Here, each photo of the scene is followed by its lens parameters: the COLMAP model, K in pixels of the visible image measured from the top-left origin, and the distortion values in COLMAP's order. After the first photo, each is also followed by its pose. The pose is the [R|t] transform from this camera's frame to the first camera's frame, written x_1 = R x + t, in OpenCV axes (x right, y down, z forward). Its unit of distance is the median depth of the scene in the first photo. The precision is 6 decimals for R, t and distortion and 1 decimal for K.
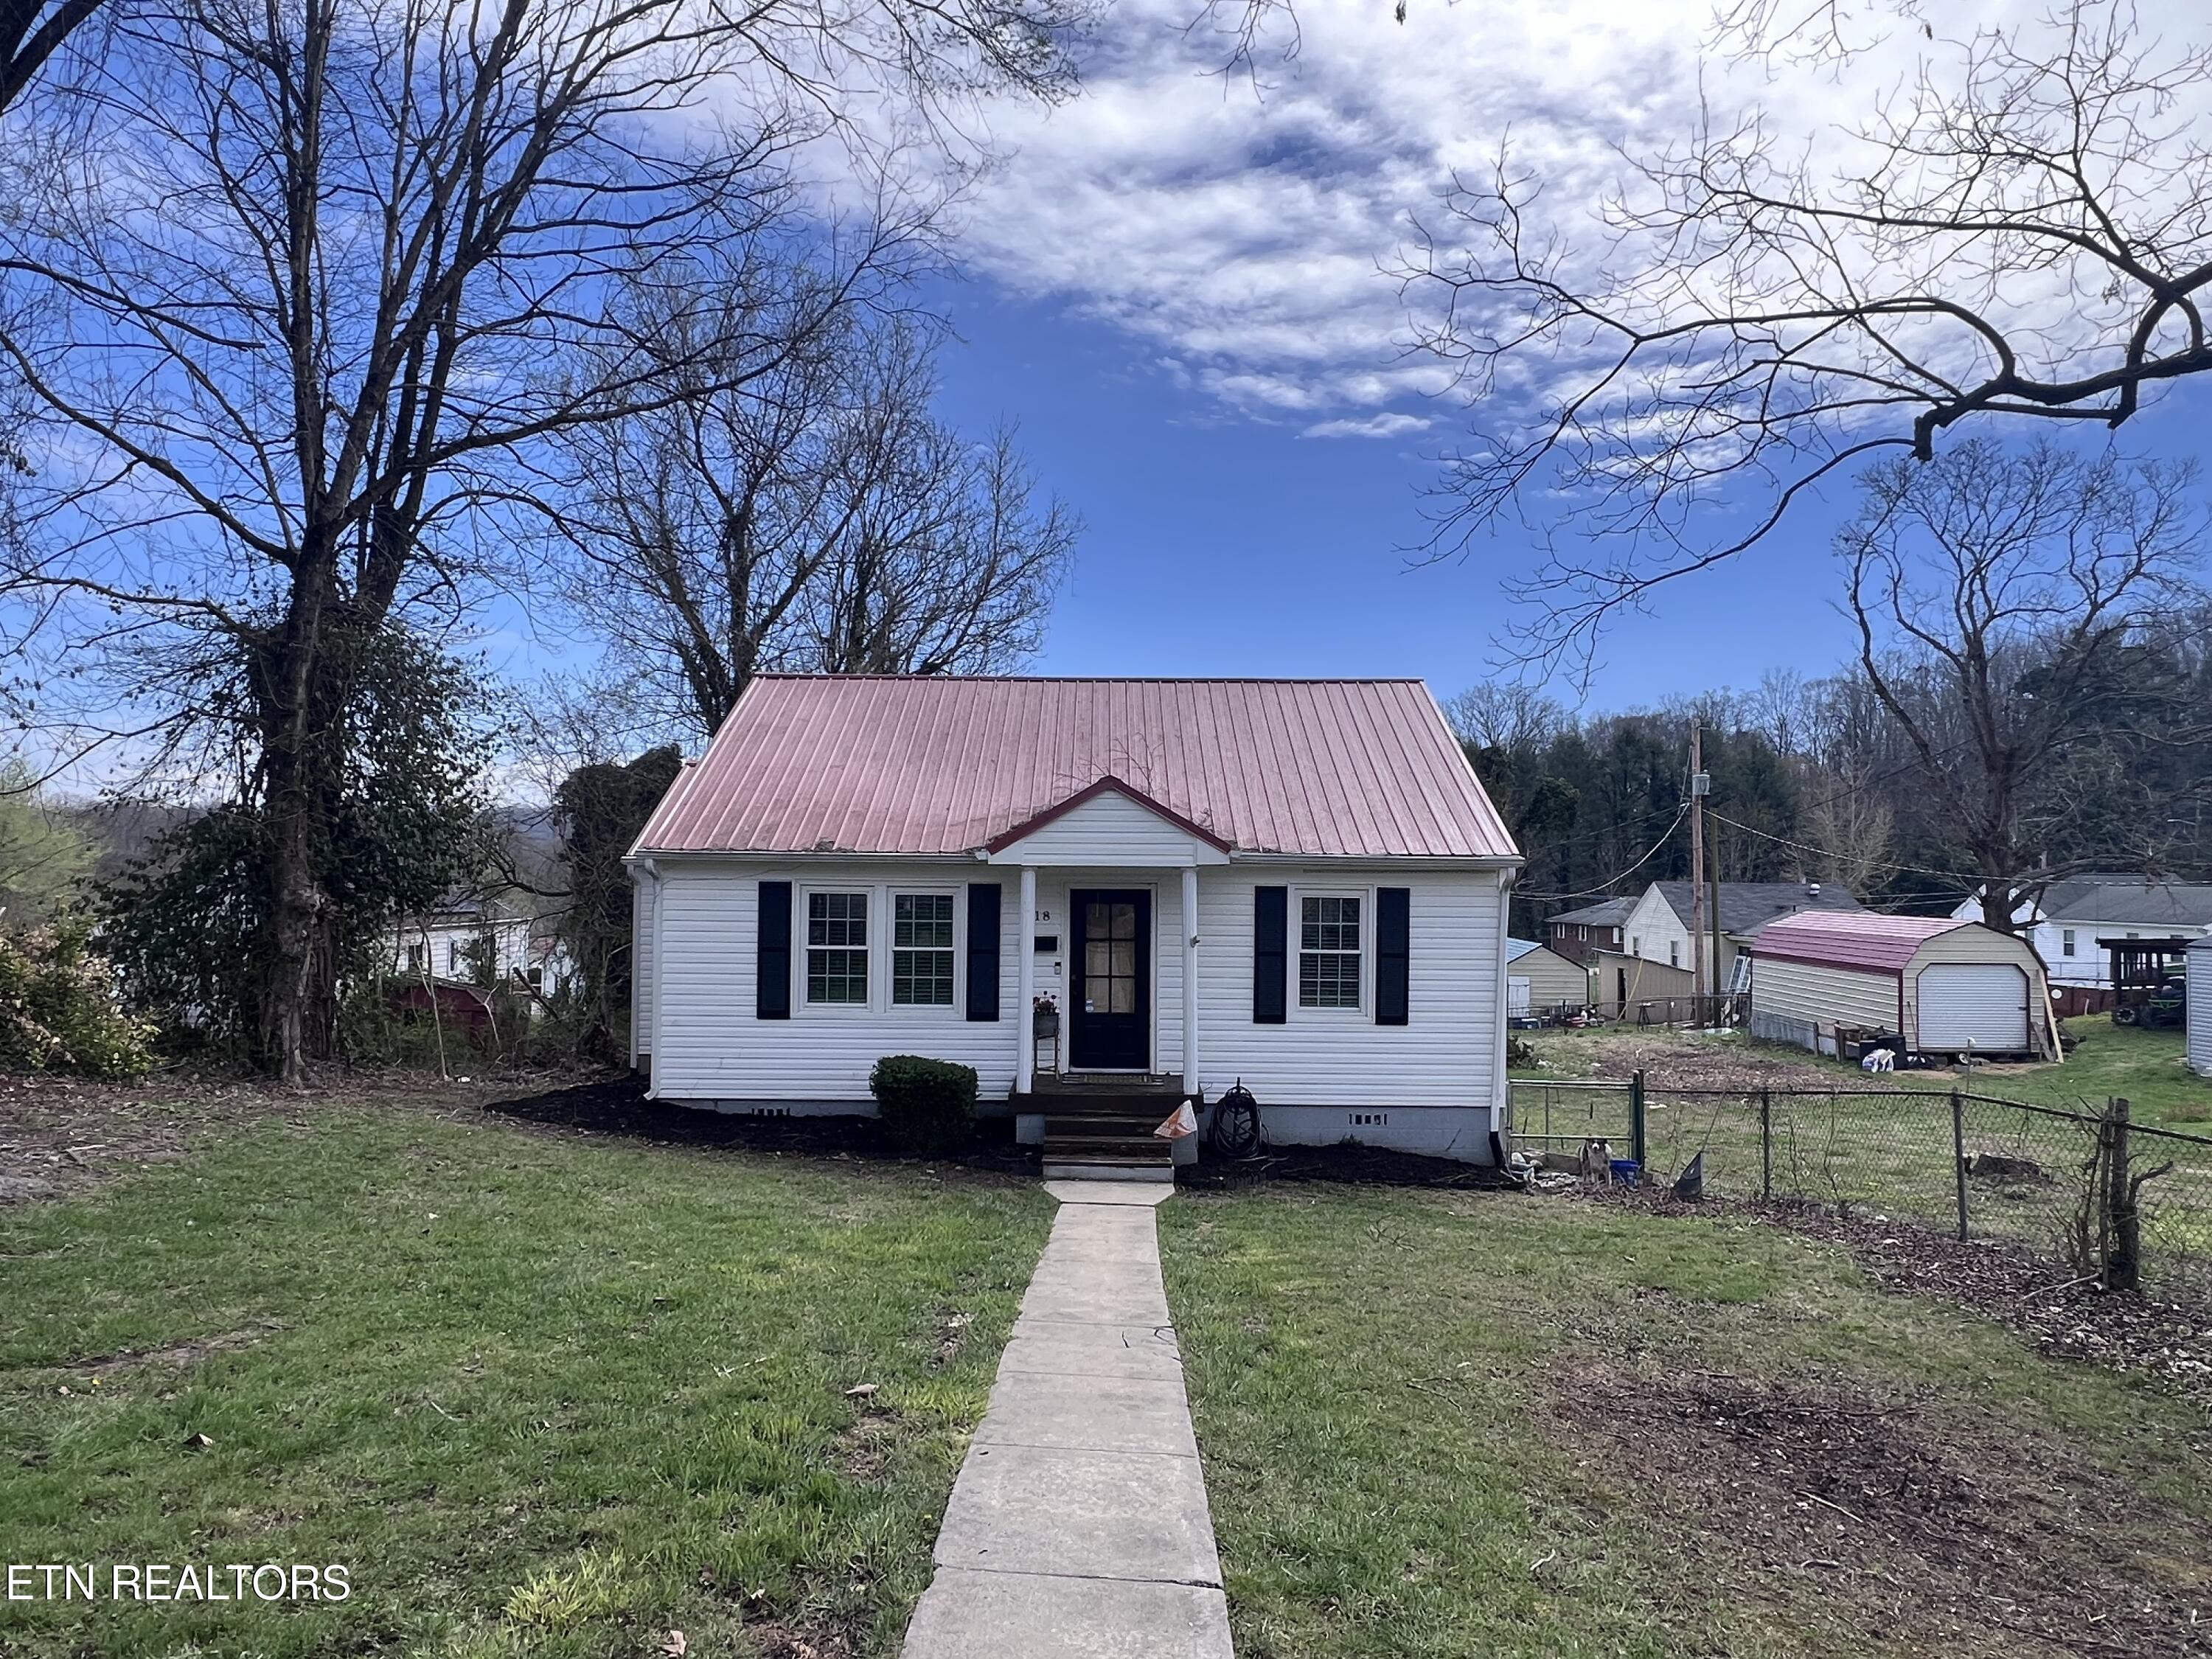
lens RADIAL K [[1366.1, 0, 1106.0], [0, 1366.1, 829.5], [0, 0, 1]] dist [-0.000477, -0.000243]
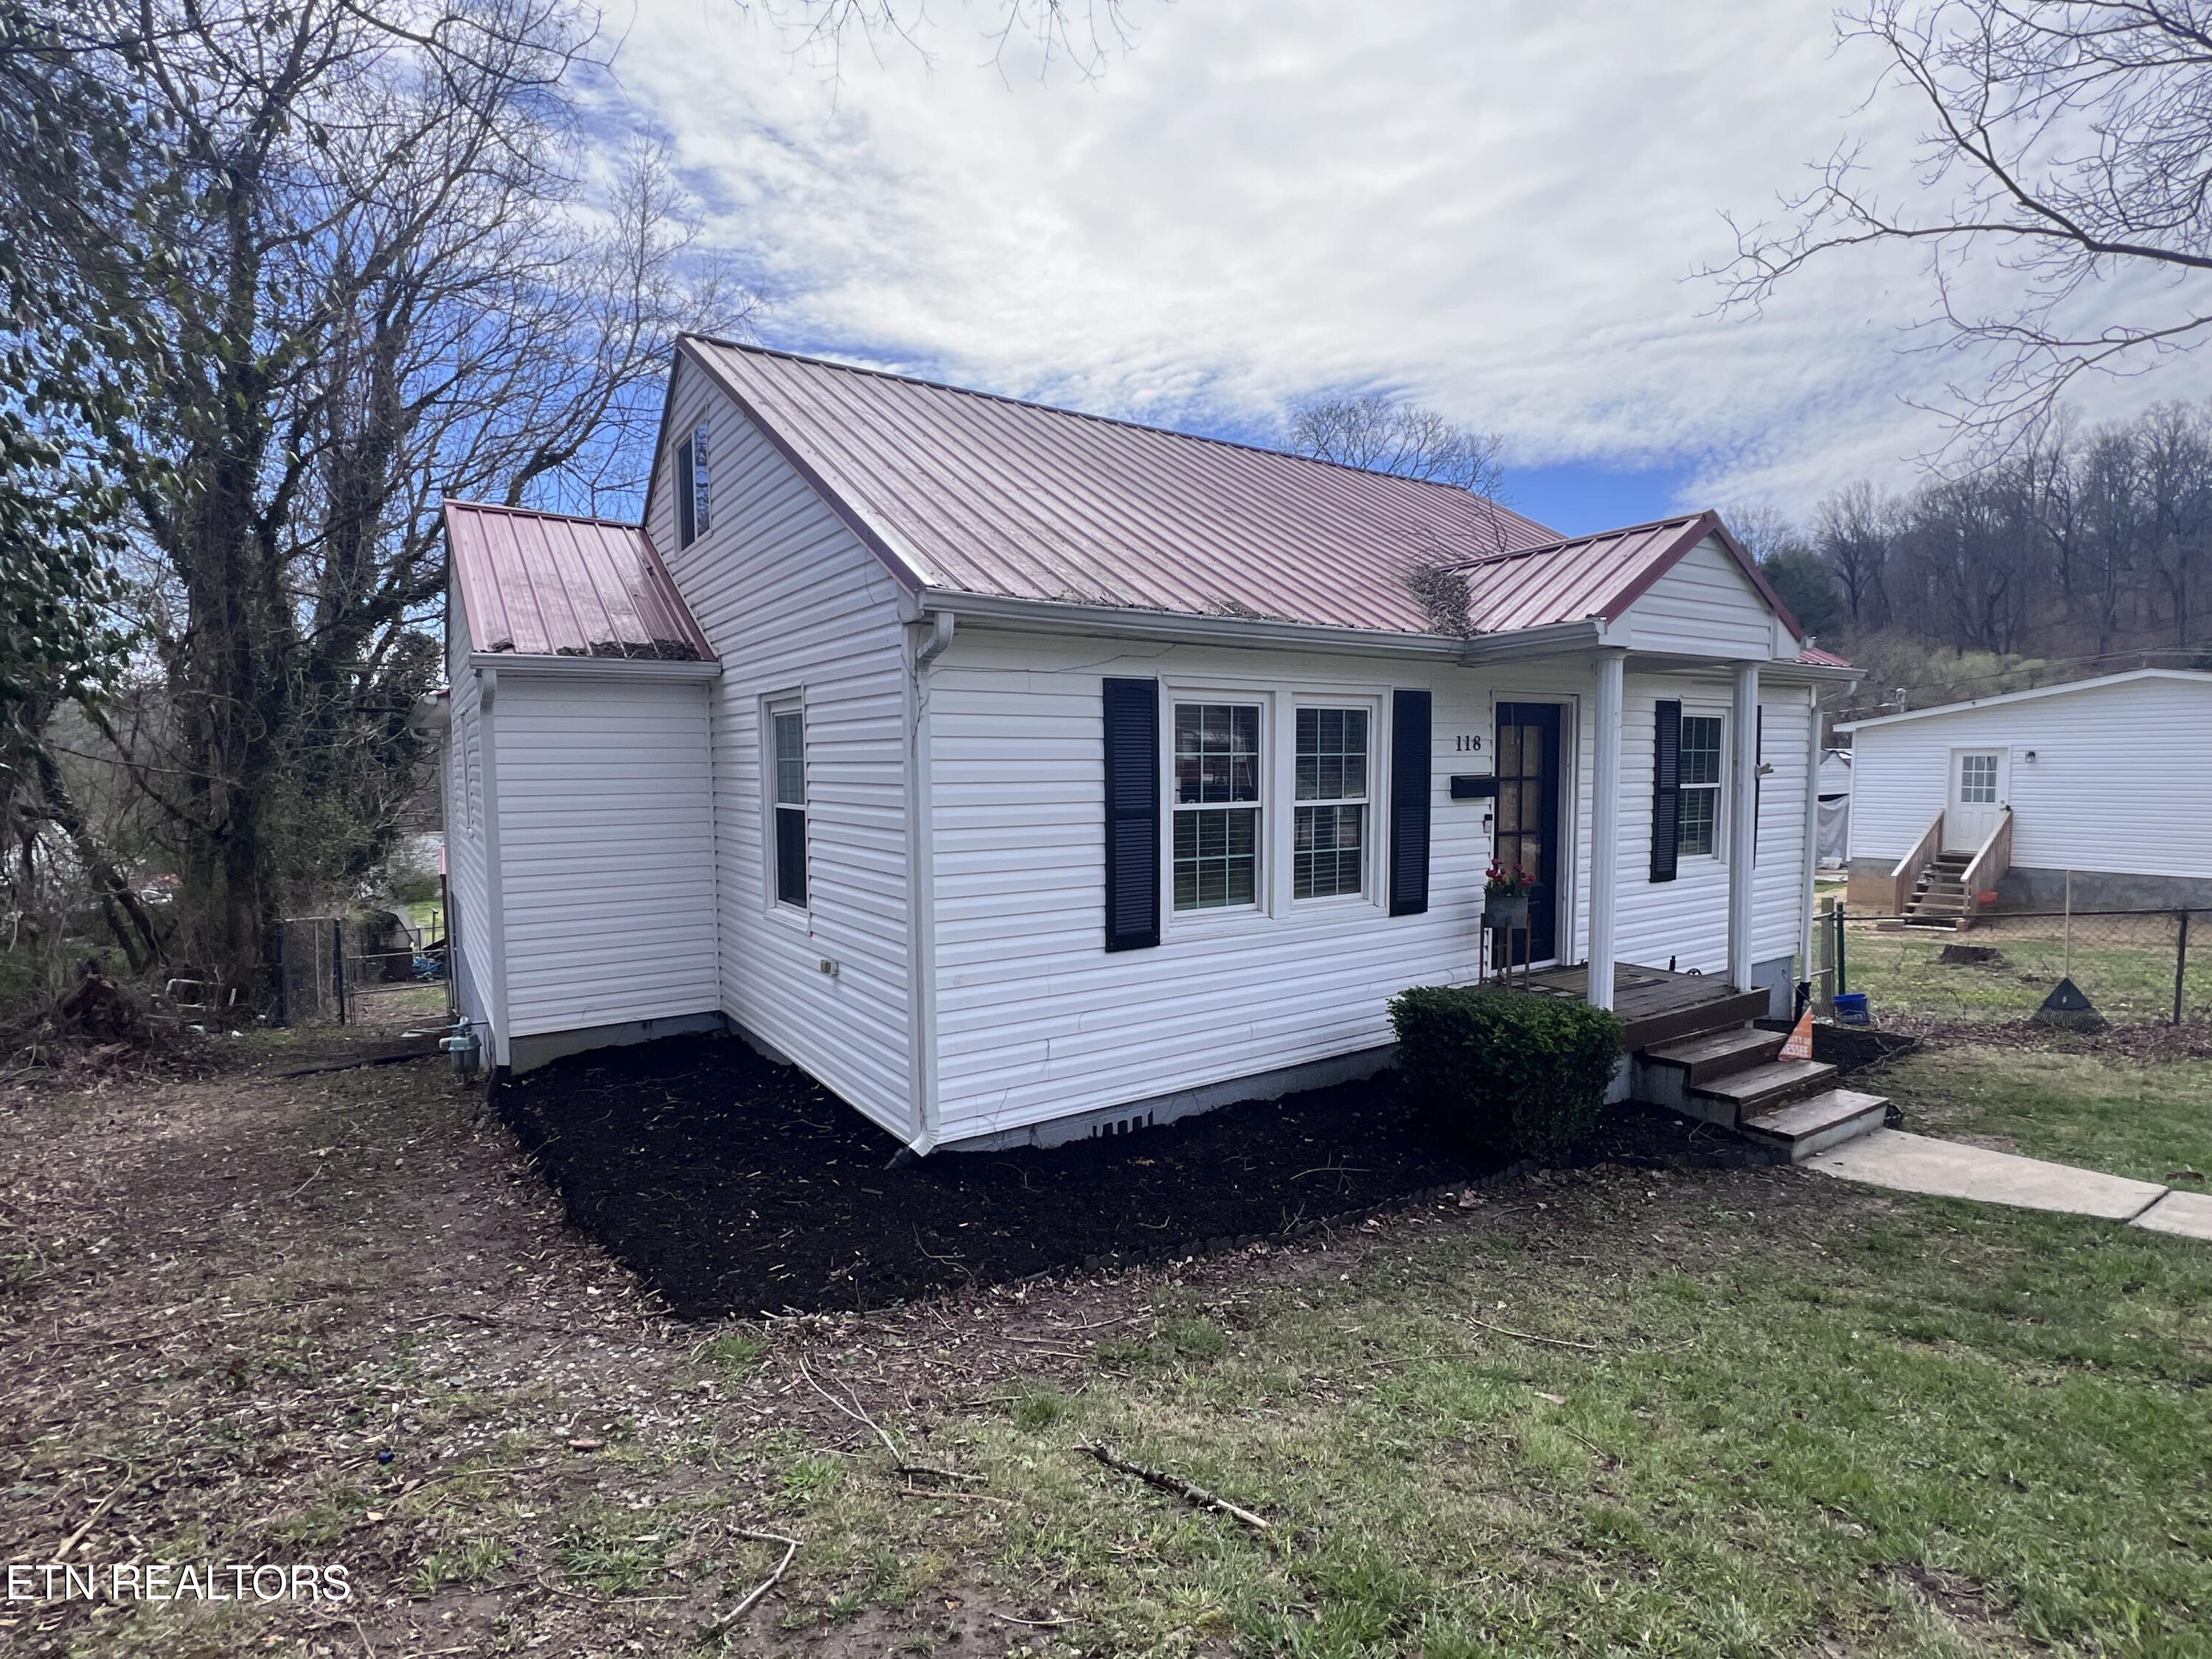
lens RADIAL K [[1093.0, 0, 1106.0], [0, 1093.0, 829.5], [0, 0, 1]] dist [0.001229, 0.000292]
pose [[0.831722, -0.053415, 0.552617, -0.474596], [-0.004168, 0.994732, 0.102422, 0.051526], [-0.555177, -0.087490, 0.827118, 0.667081]]
